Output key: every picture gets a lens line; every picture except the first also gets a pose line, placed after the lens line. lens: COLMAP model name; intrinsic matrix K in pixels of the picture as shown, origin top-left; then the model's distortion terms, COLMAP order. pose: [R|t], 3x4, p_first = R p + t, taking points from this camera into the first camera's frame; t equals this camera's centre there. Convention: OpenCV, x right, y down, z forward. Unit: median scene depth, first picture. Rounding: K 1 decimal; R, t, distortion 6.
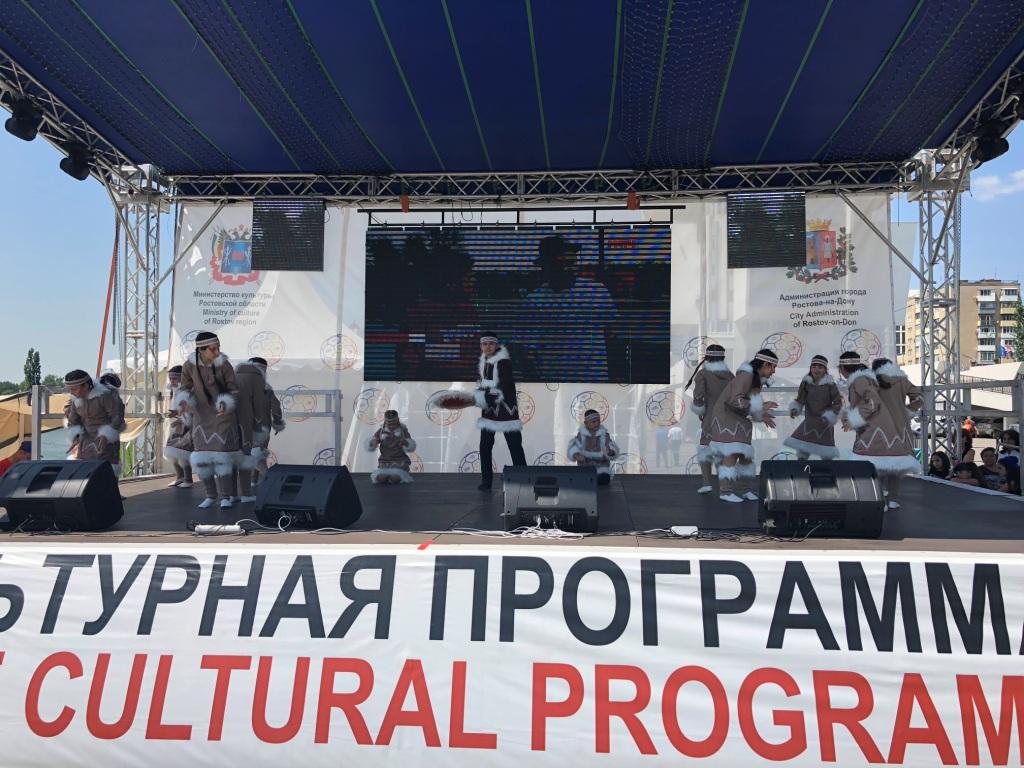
lens RADIAL K [[829.9, 0, 518.8], [0, 829.9, 377.9], [0, 0, 1]] dist [0.013861, -0.019692]
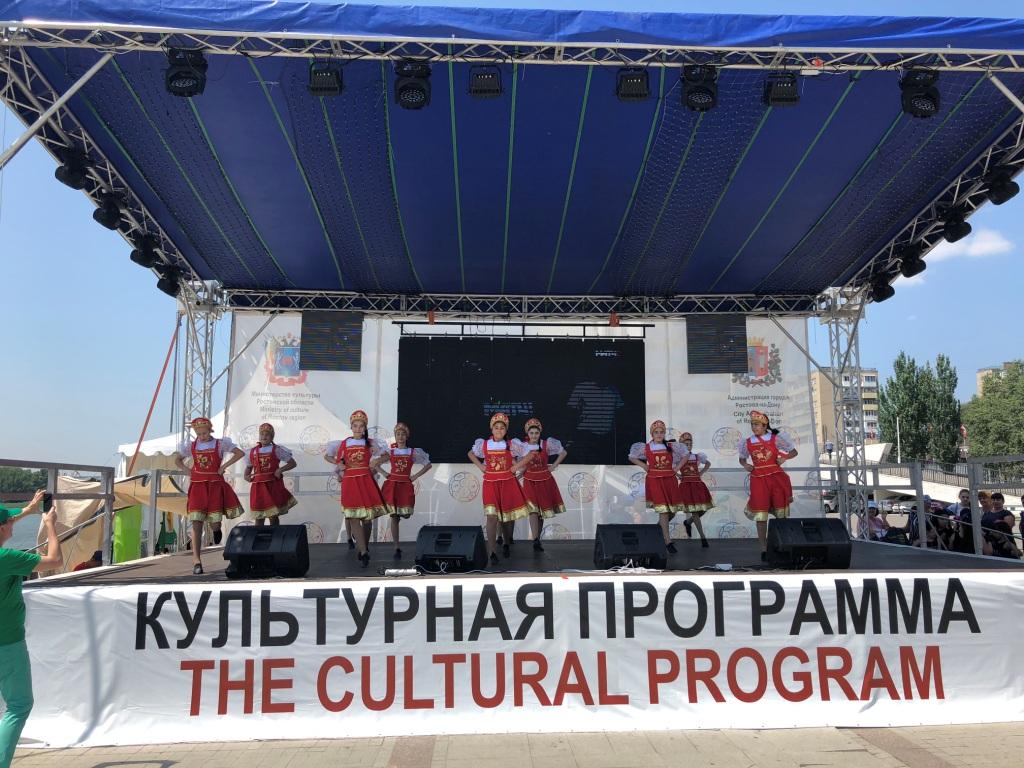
lens RADIAL K [[829.9, 0, 514.1], [0, 829.9, 379.5], [0, 0, 1]] dist [0.013861, -0.019692]
pose [[0.991790, 0.010690, 0.127427, -0.178968], [0.000889, 0.995899, -0.090471, -0.009003], [-0.127871, 0.089842, 0.987713, -0.226228]]
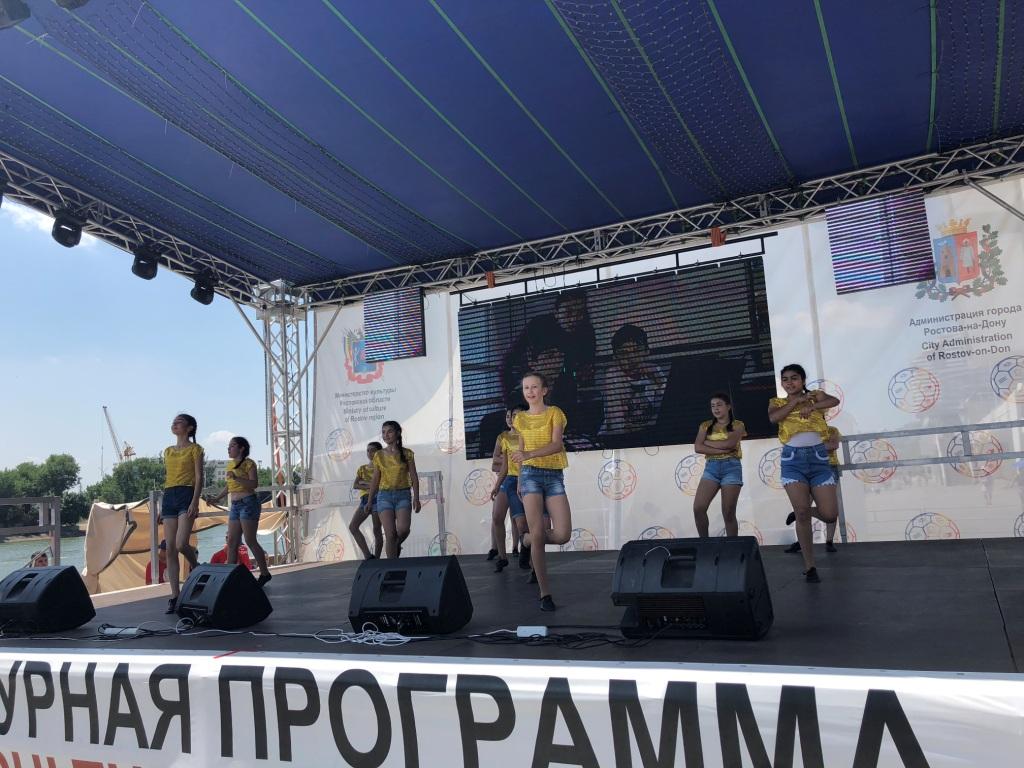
lens RADIAL K [[829.9, 0, 527.0], [0, 829.9, 387.5], [0, 0, 1]] dist [0.013861, -0.019692]
pose [[0.929643, -0.110259, -0.351578, 0.250307], [0.087580, 0.992954, -0.079821, 0.002457], [0.357902, 0.043414, 0.932749, 0.096606]]
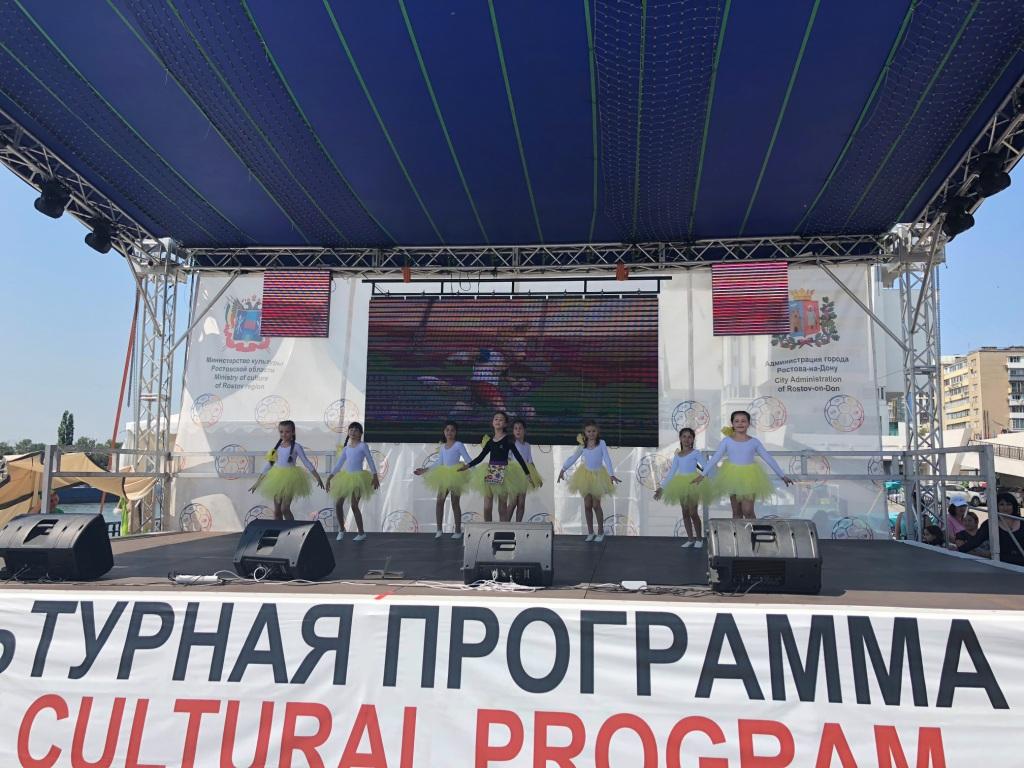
lens RADIAL K [[829.9, 0, 520.7], [0, 829.9, 367.9], [0, 0, 1]] dist [0.013861, -0.019692]
pose [[0.999559, 0.003318, -0.029516, 0.041921], [-0.005928, 0.996034, -0.088770, 0.001532], [0.029104, 0.088906, 0.995615, -0.037878]]
